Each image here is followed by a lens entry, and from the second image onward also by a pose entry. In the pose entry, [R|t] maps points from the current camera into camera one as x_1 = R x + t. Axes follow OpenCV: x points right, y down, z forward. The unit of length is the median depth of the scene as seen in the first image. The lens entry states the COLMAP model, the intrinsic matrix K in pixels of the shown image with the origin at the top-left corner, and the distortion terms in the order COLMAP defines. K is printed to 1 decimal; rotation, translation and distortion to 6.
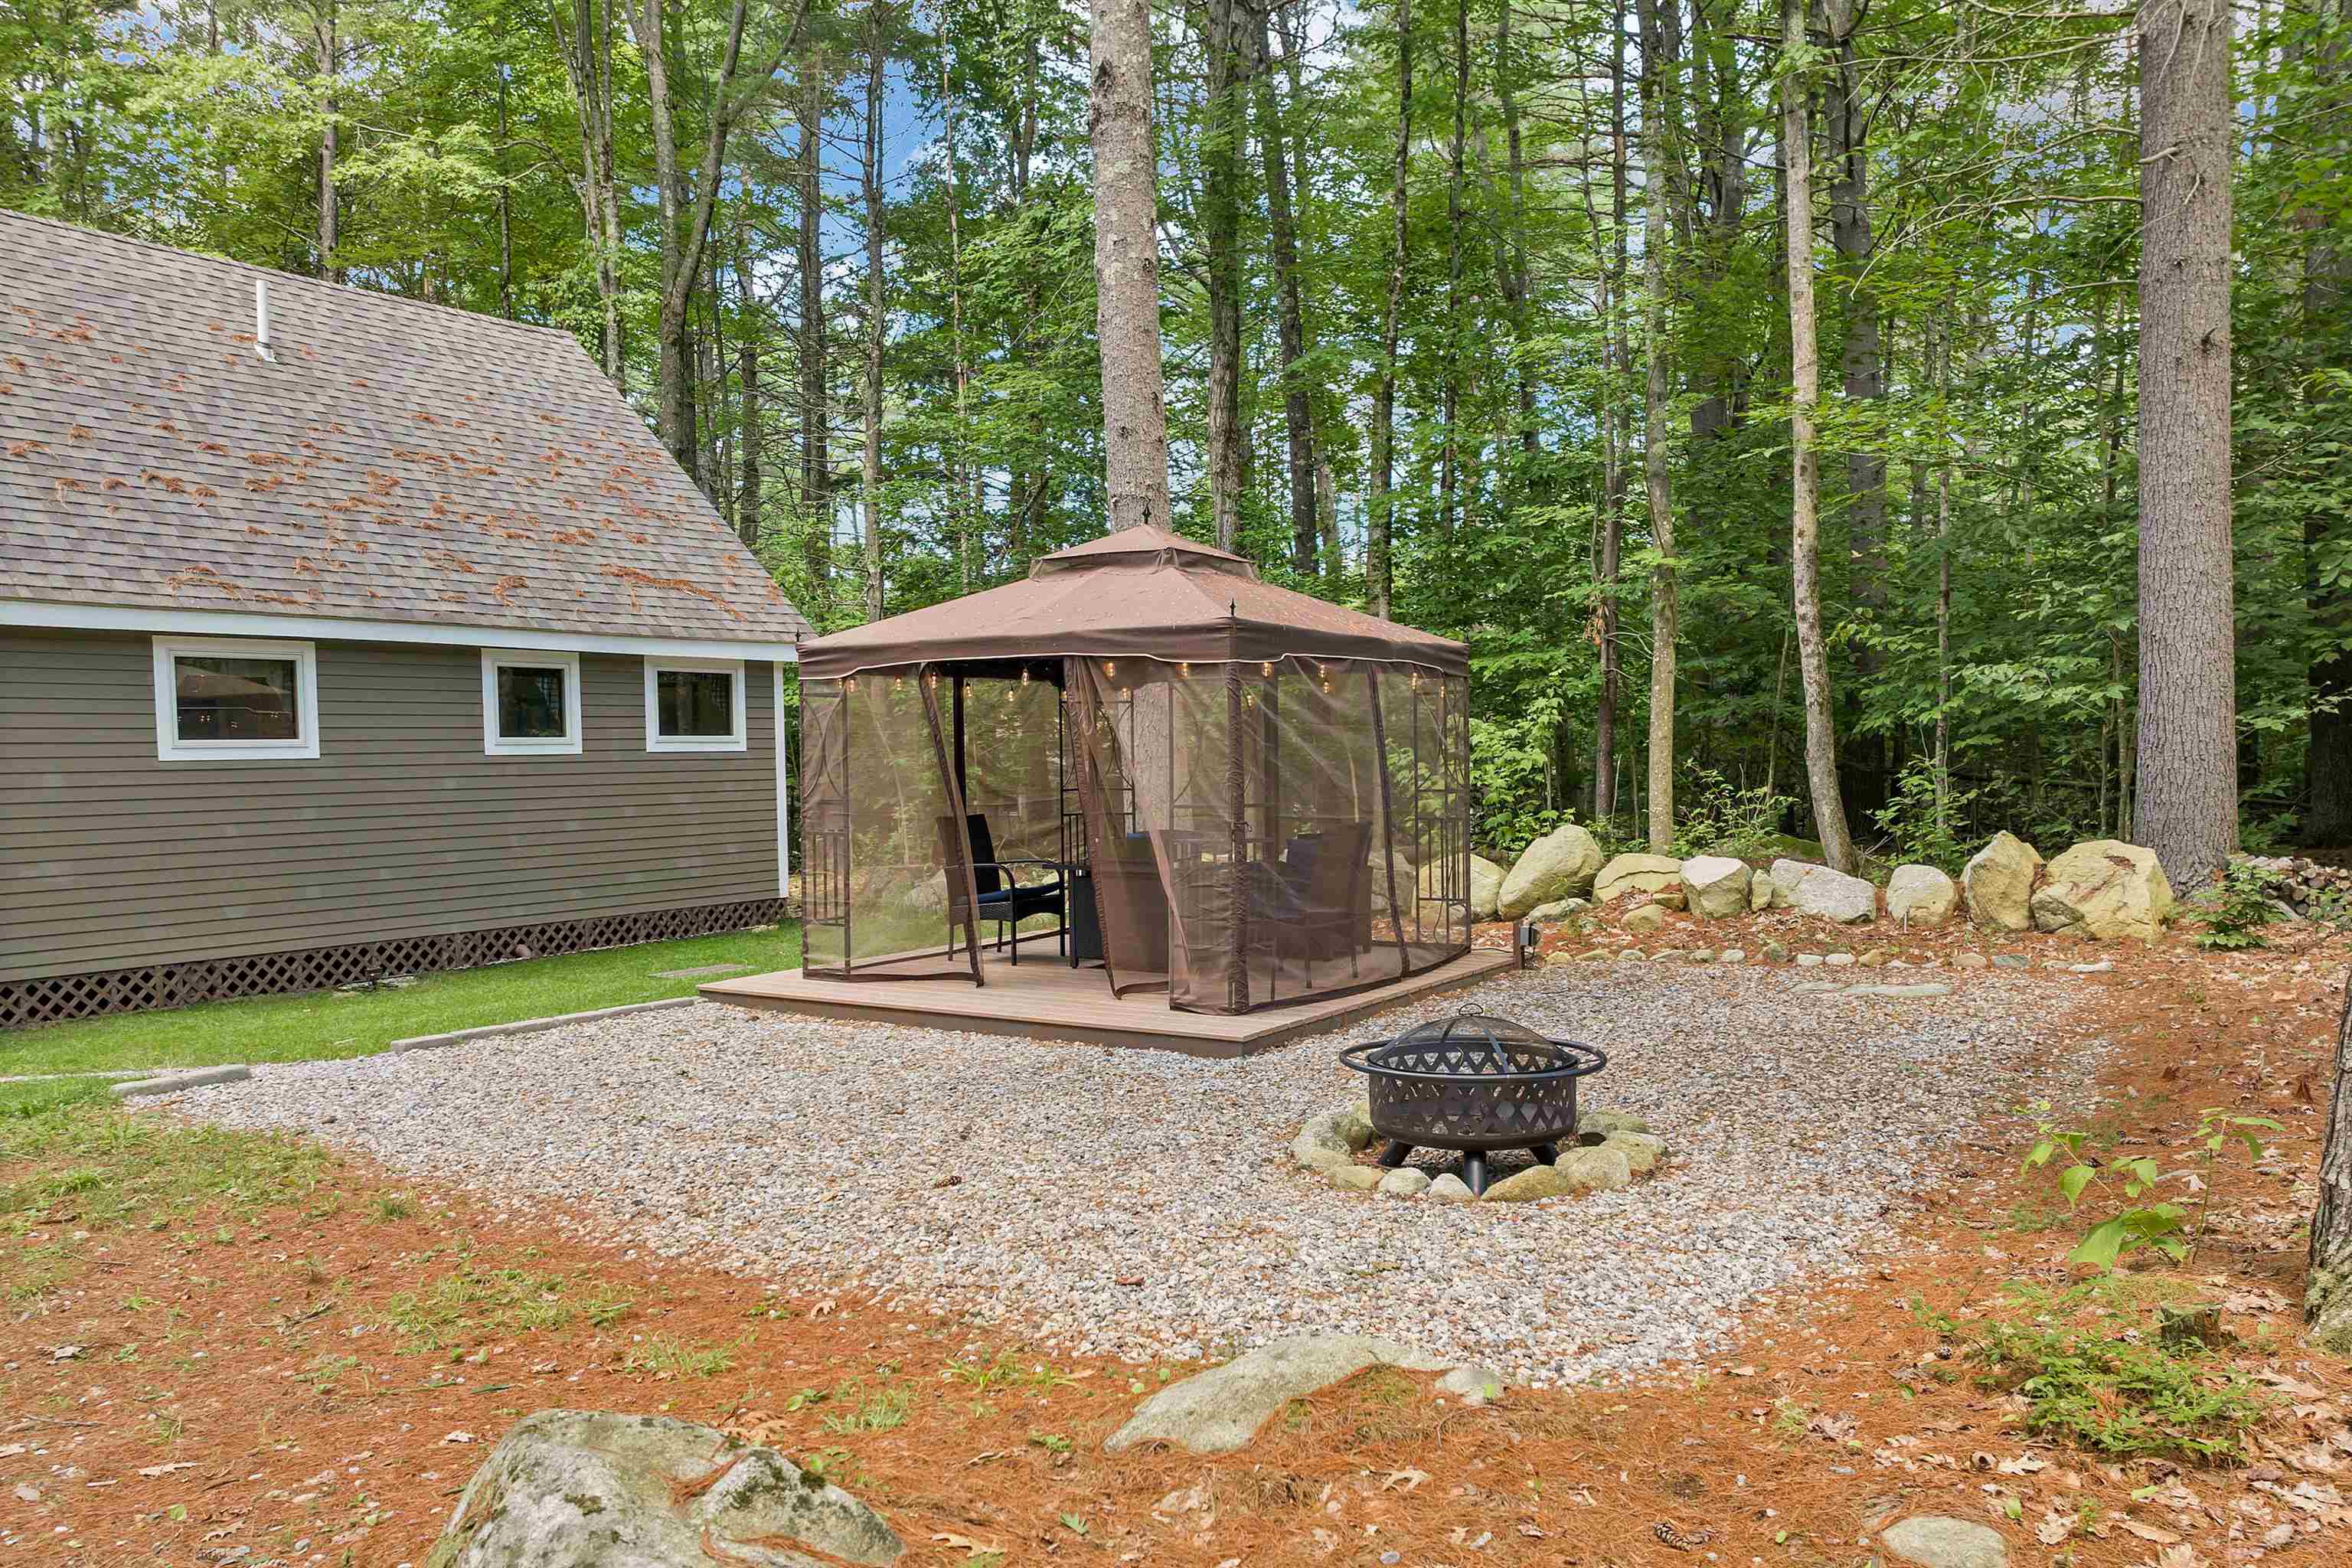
lens RADIAL K [[1706.4, 0, 1180.4], [0, 1706.4, 882.1], [0, 0, 1]] dist [-0.036547, -0.008294]
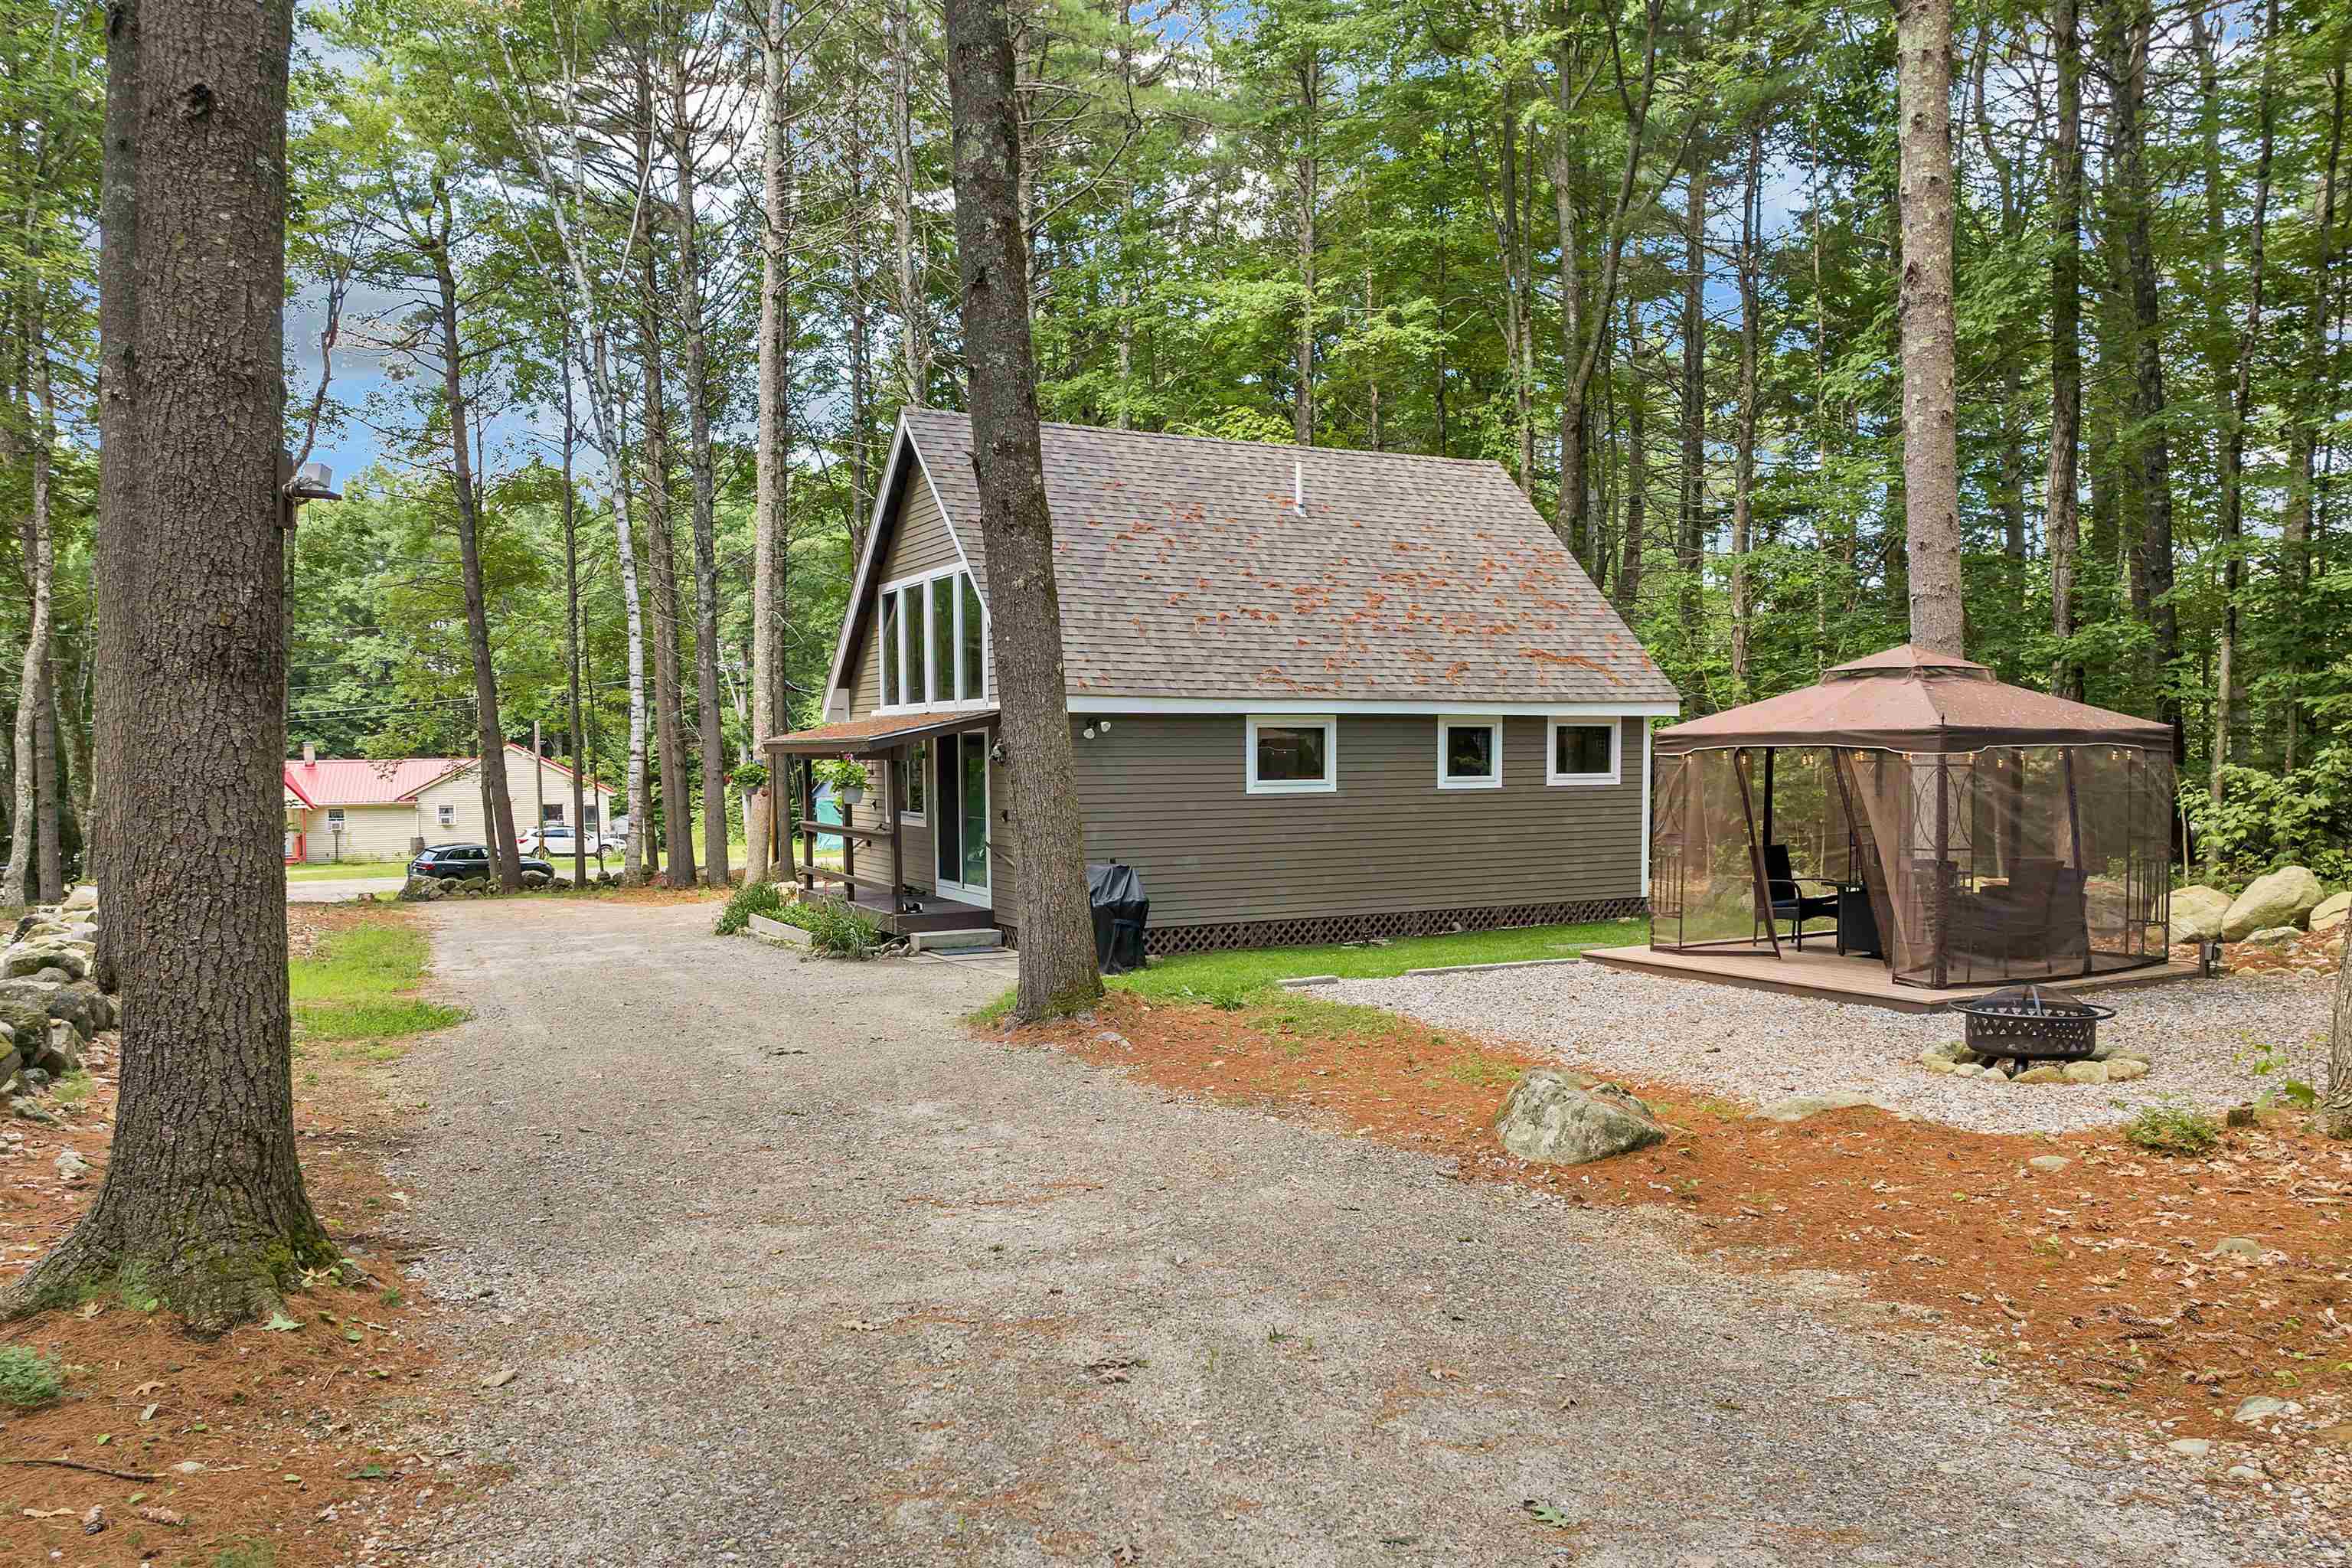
lens RADIAL K [[1706.4, 0, 1180.4], [0, 1706.4, 882.1], [0, 0, 1]] dist [-0.036547, -0.008294]
pose [[0.876386, 0.040563, -0.479897, 0.101235], [-0.039805, 0.999138, 0.011760, -0.004515], [0.479961, 0.008796, 0.877246, -0.393336]]
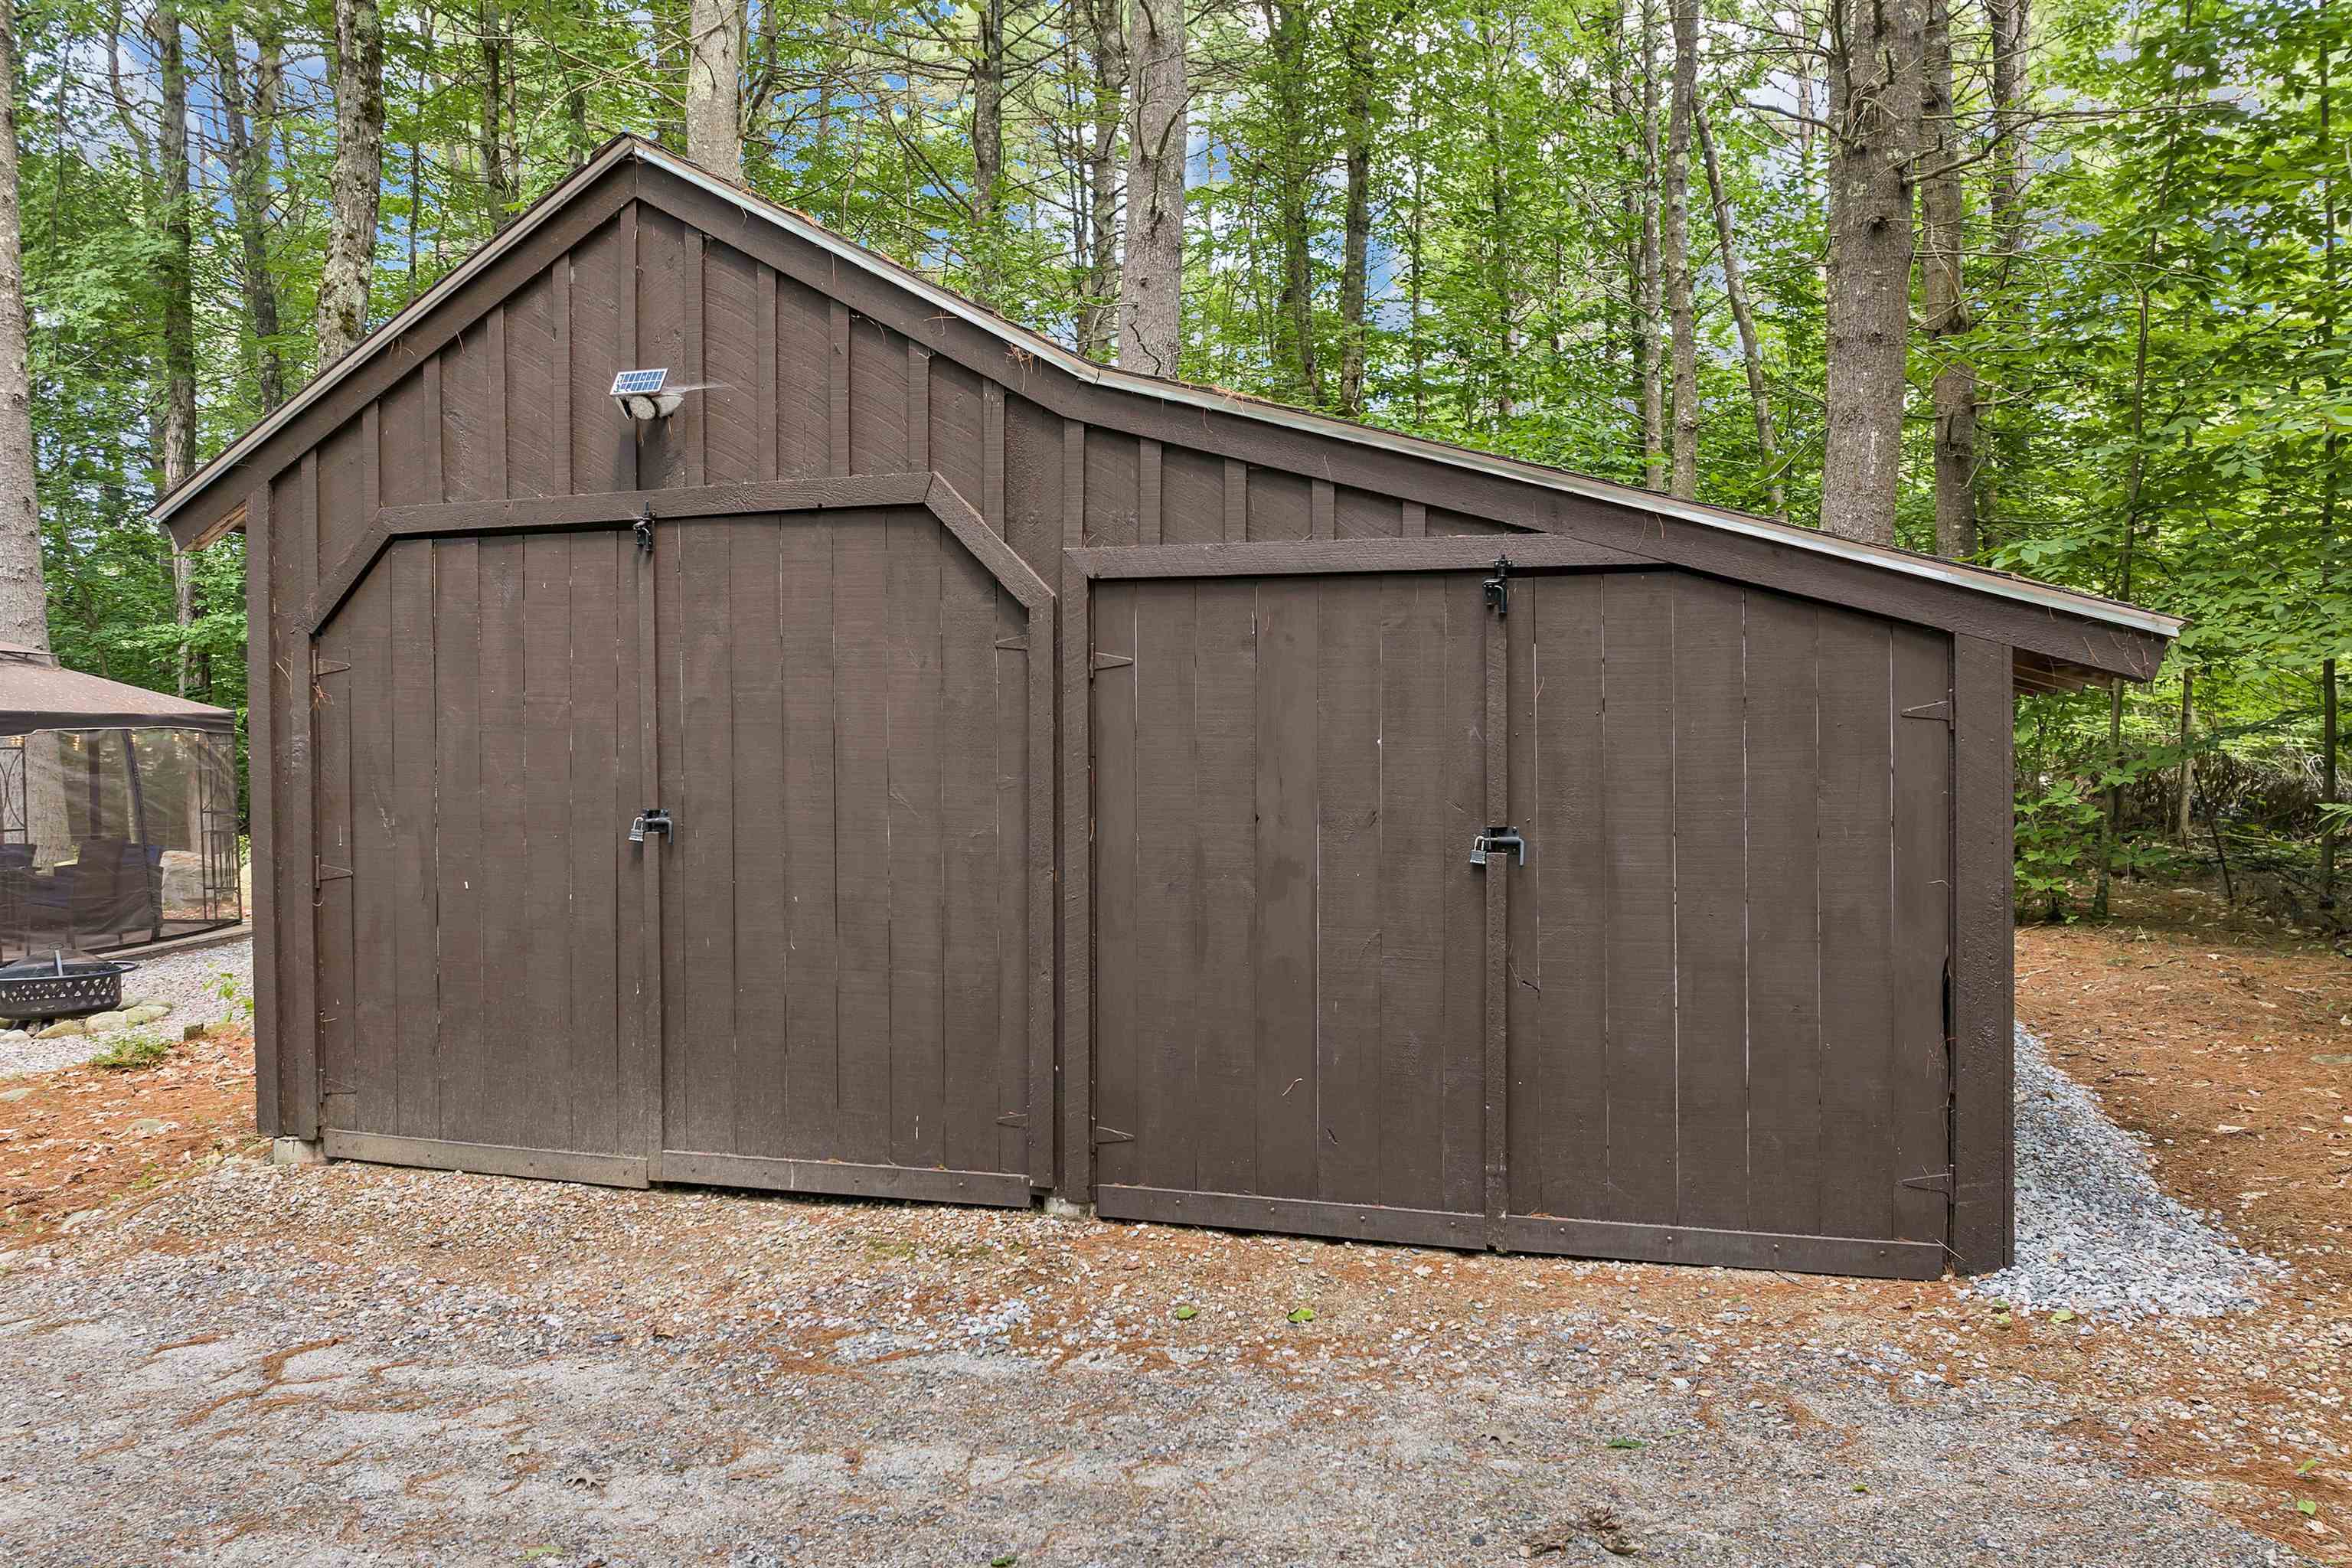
lens RADIAL K [[1733.8, 0, 1217.6], [0, 1733.8, 776.4], [0, 0, 1]] dist [-0.009823, -0.007112]
pose [[0.890597, -0.004987, 0.454766, 0.195263], [0.029656, 0.998448, -0.047129, 0.007355], [-0.453825, 0.055460, 0.889363, -0.549052]]
